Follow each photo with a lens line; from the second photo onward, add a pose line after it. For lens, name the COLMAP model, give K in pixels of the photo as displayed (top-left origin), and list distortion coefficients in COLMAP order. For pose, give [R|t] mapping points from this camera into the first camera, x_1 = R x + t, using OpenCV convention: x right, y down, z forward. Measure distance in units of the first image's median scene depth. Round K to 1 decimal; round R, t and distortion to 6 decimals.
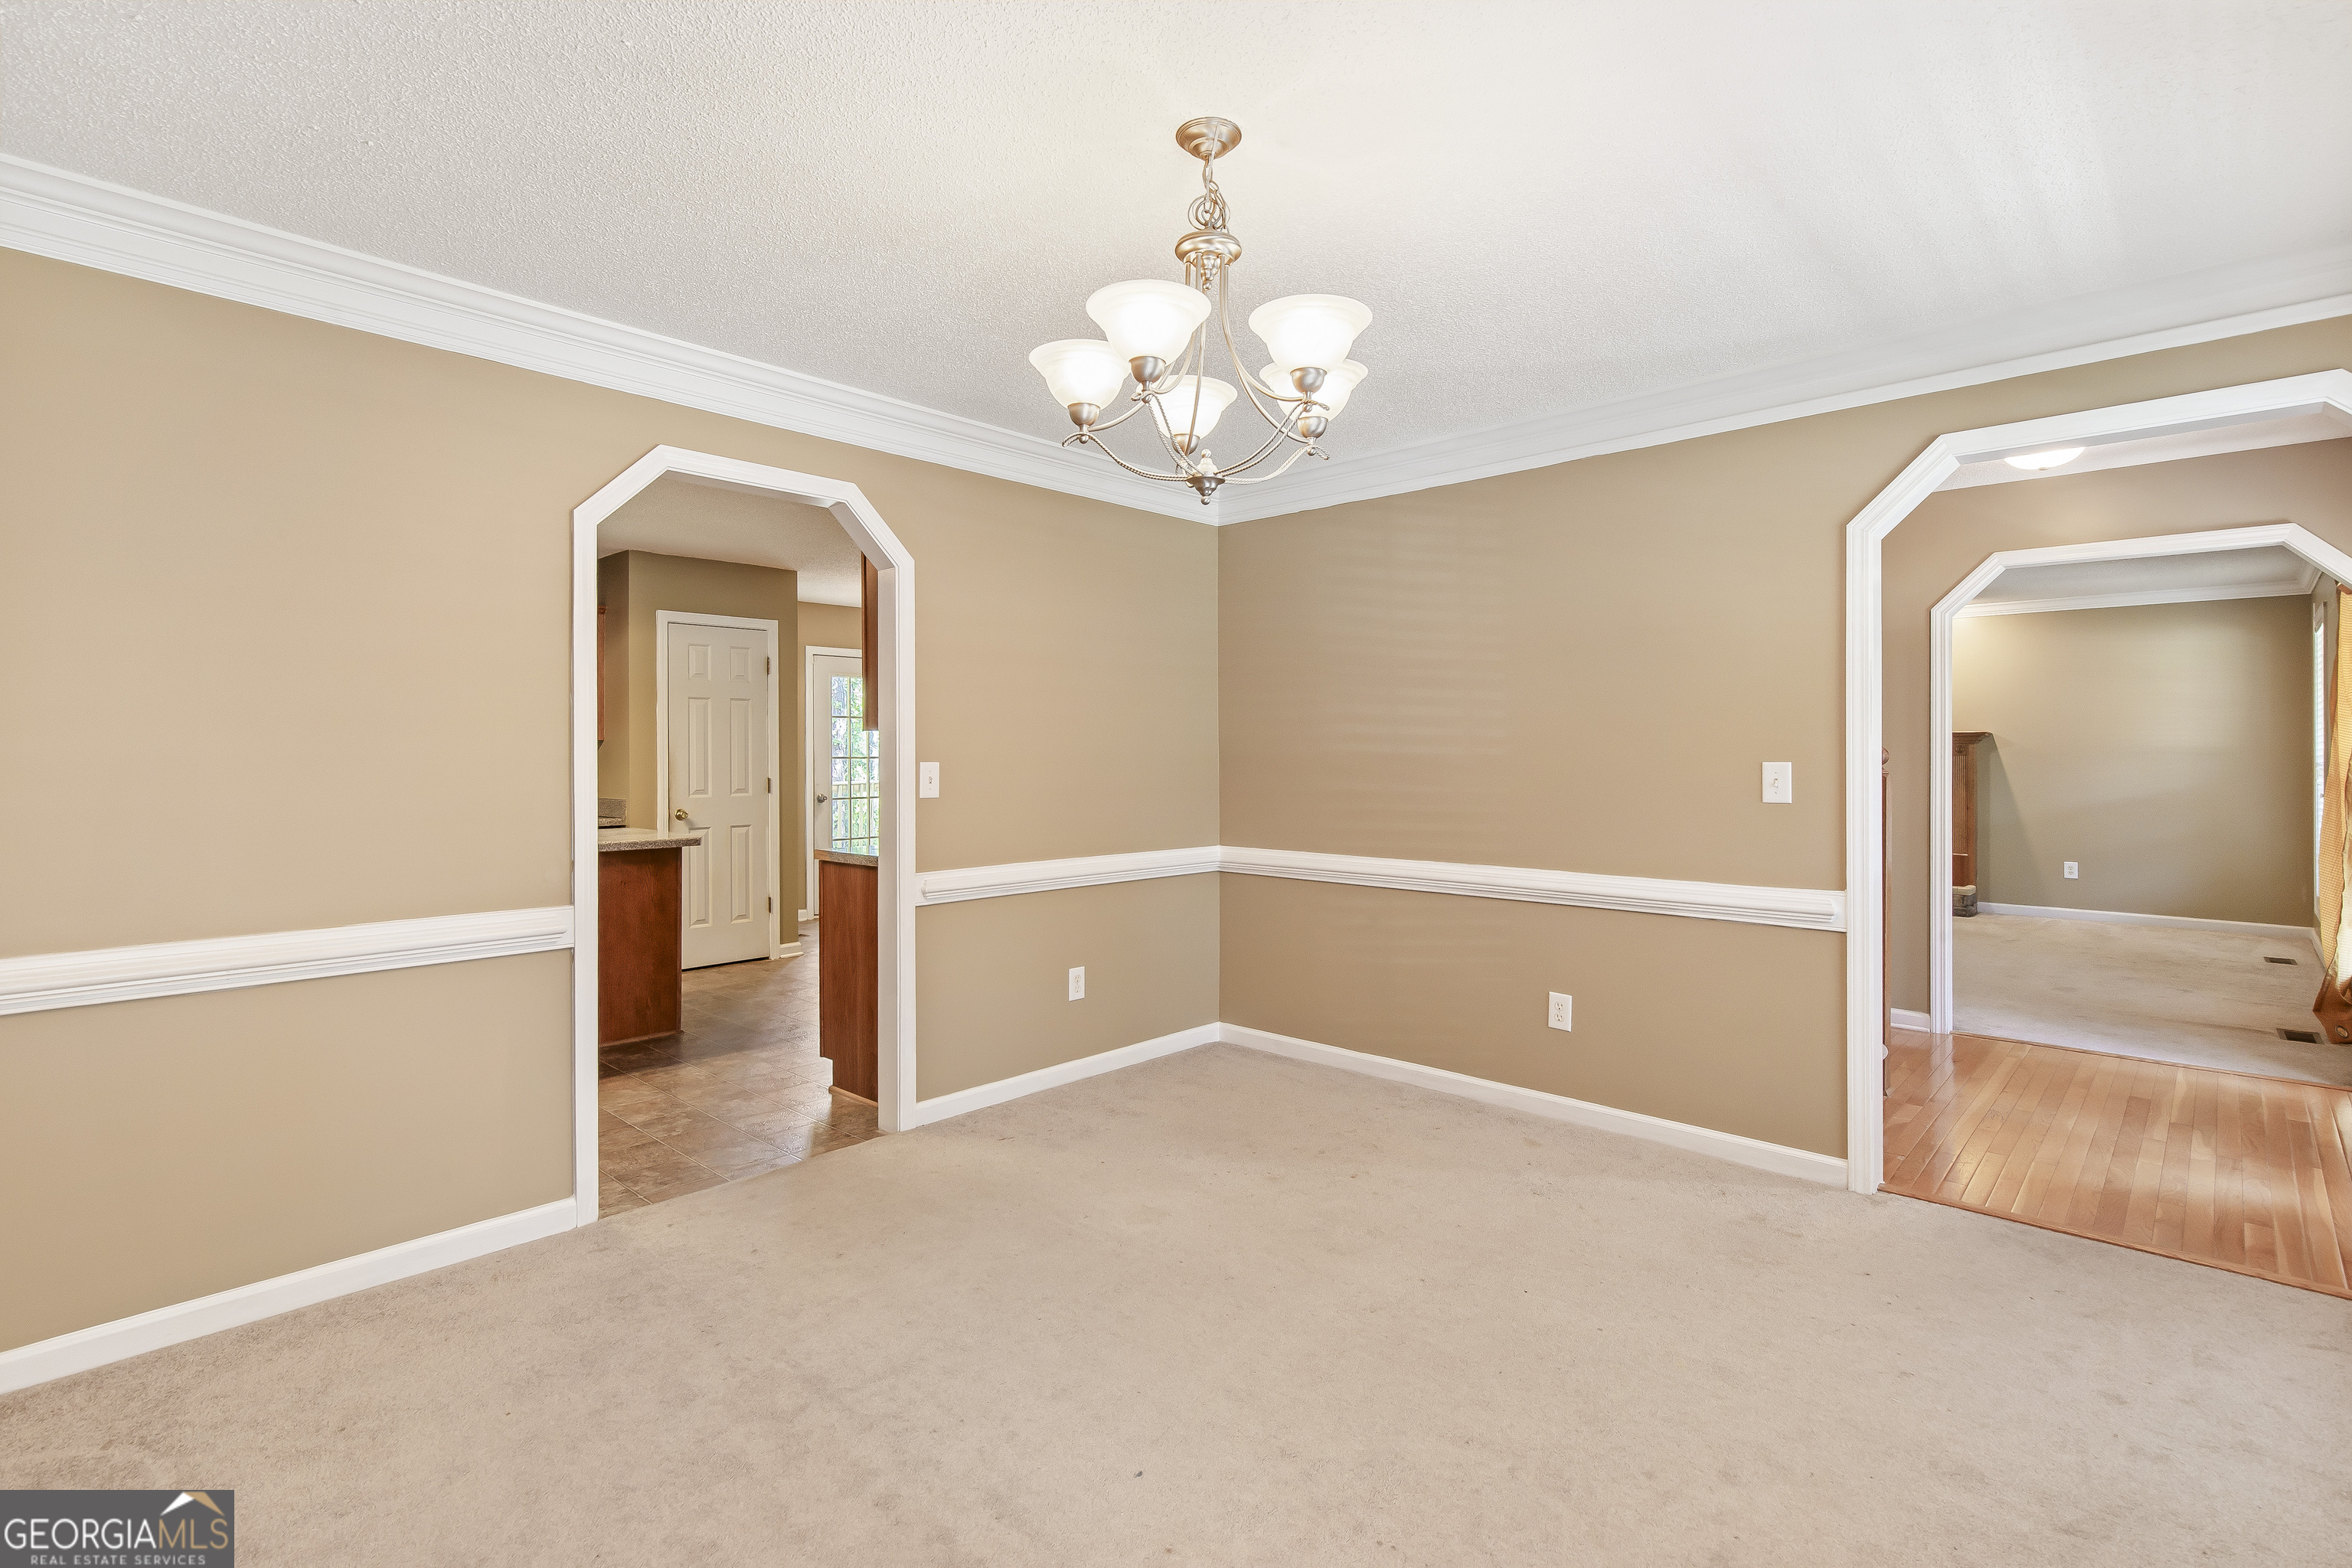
lens RADIAL K [[1117.9, 0, 1178.5], [0, 1117.9, 773.2], [0, 0, 1]] dist [0.000402, 0.000181]
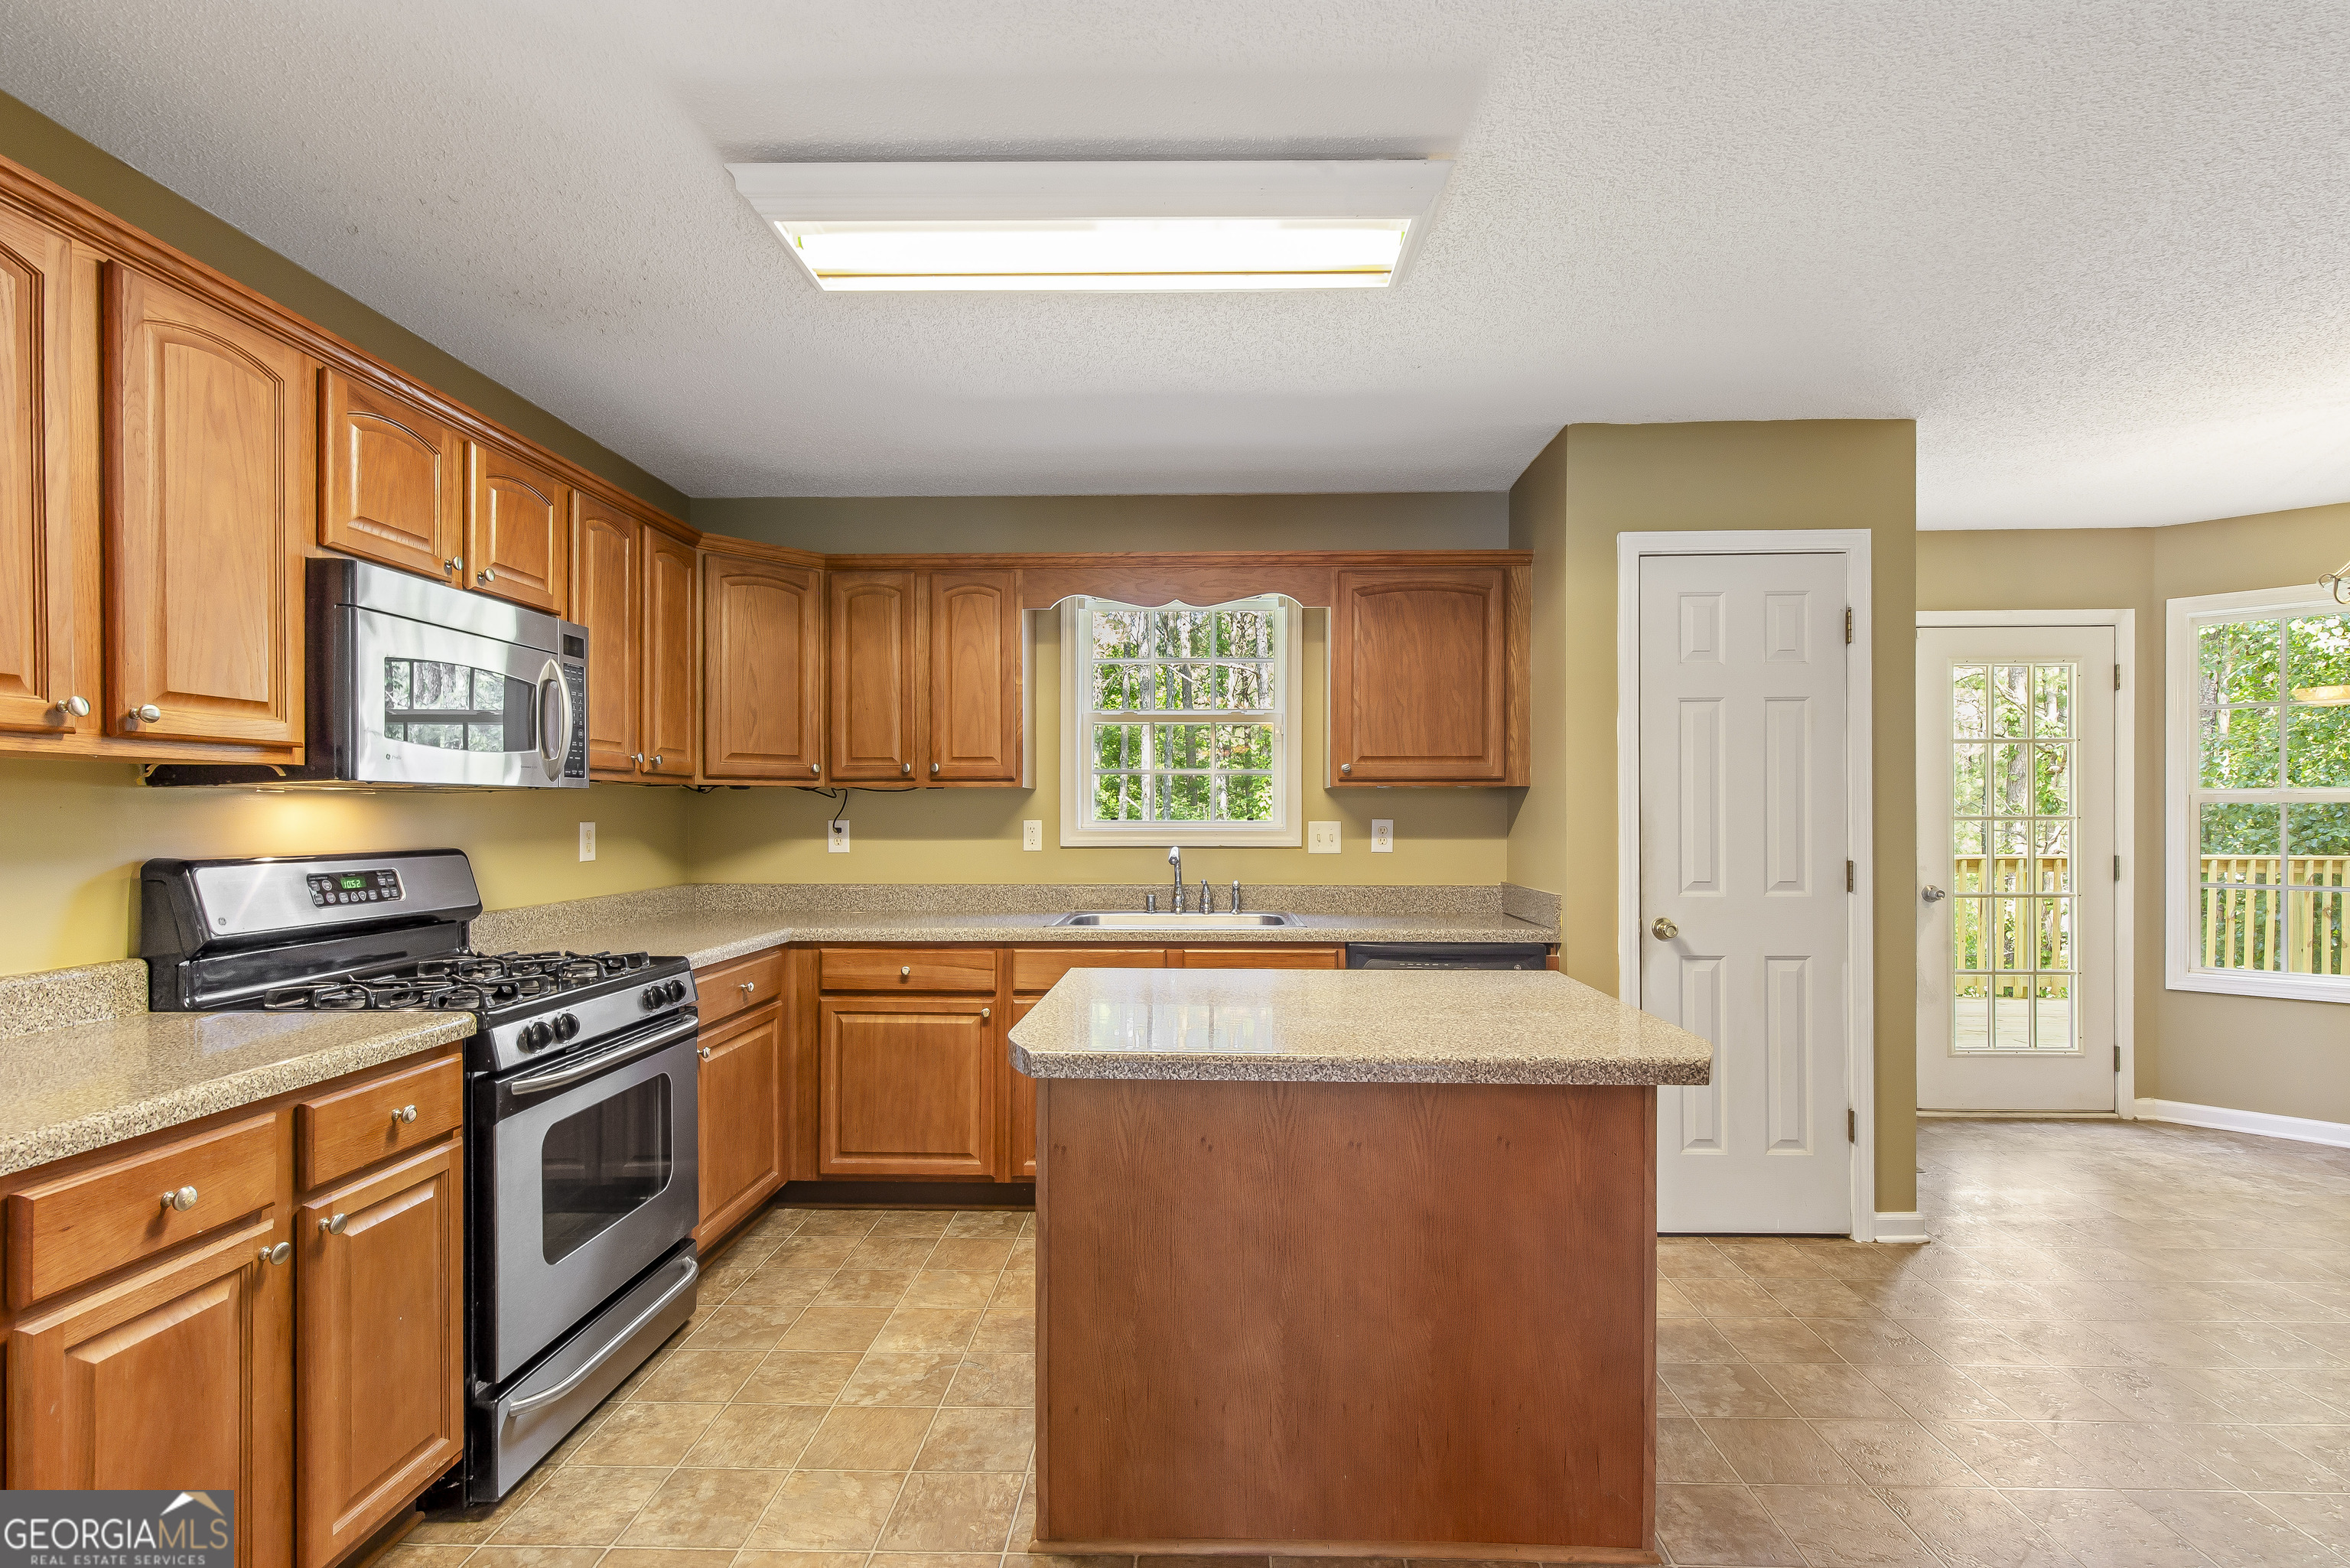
lens RADIAL K [[1061.7, 0, 1172.7], [0, 1061.7, 810.7], [0, 0, 1]] dist [0.001217, 0.000070]
pose [[0.651394, -0.005732, -0.758718, -0.331343], [-0.011197, 0.999790, -0.017166, -0.008785], [0.758657, 0.019677, 0.651193, 0.762609]]
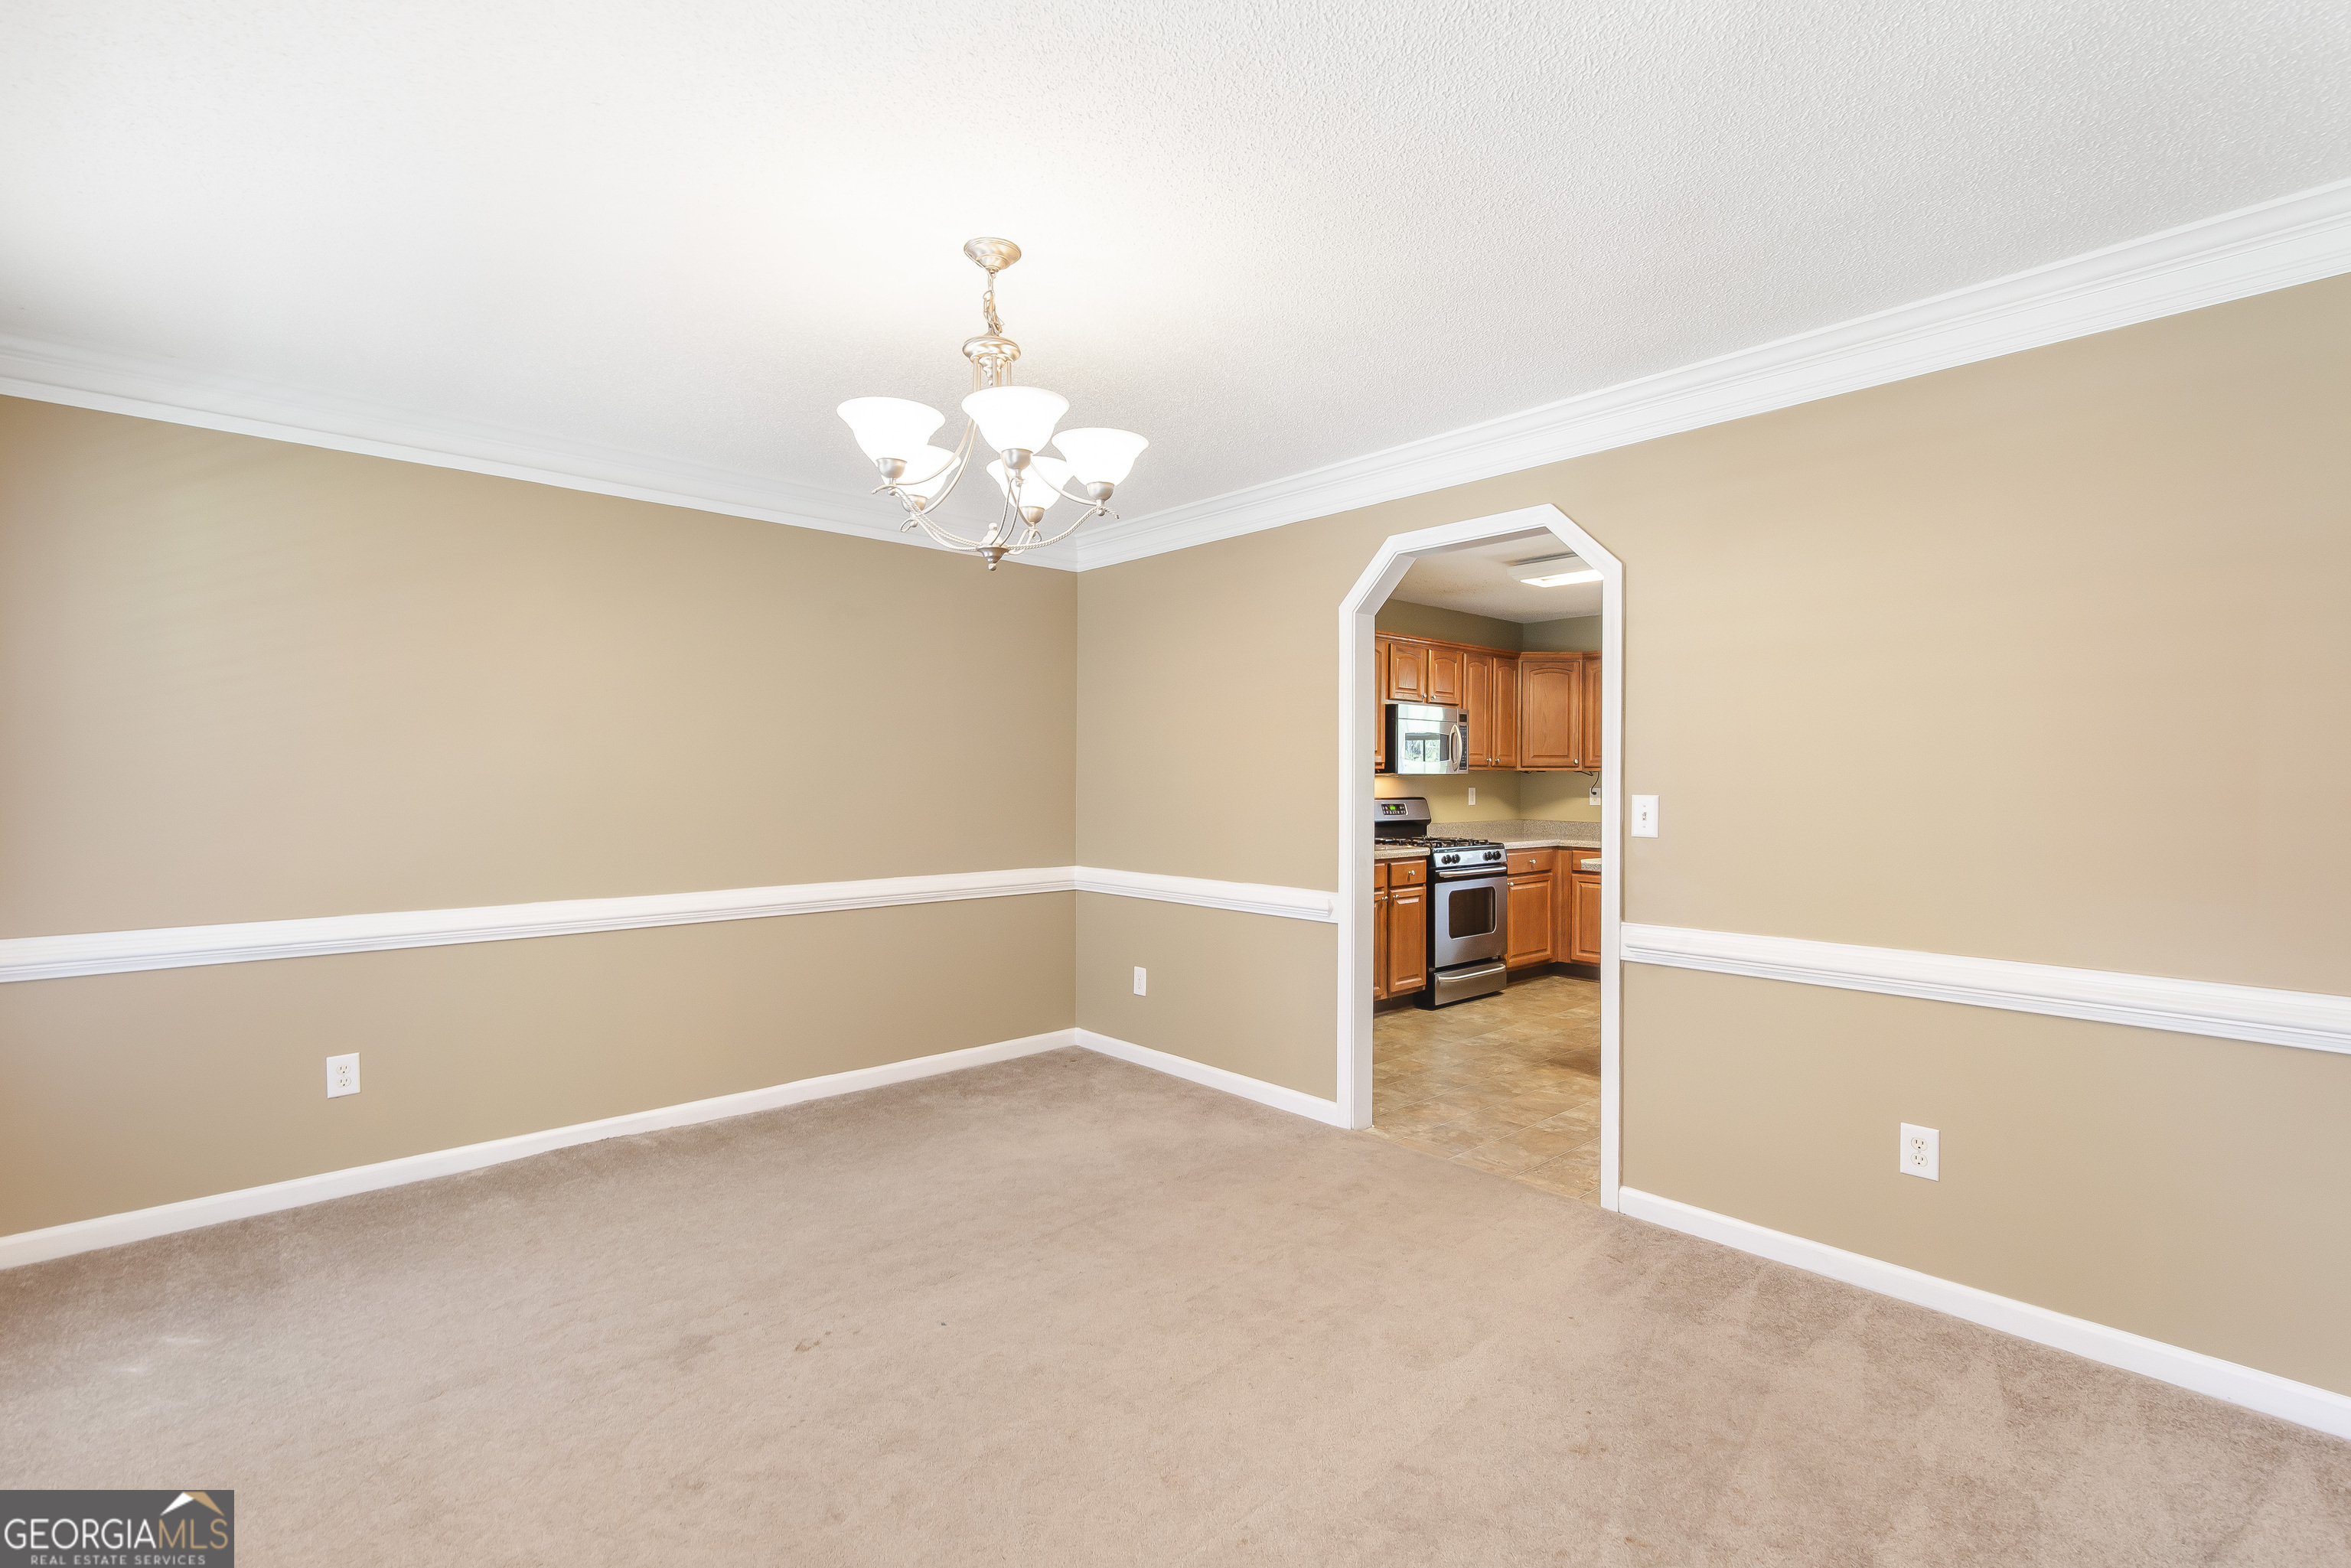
lens RADIAL K [[1078.7, 0, 1169.5], [0, 1078.7, 789.2], [0, 0, 1]] dist [0.001607, 0.000203]
pose [[-0.100074, 0.006178, -0.994961, 0.553859], [-0.025659, 0.999632, 0.008788, -0.009016], [0.994649, 0.026409, -0.099879, 0.636122]]
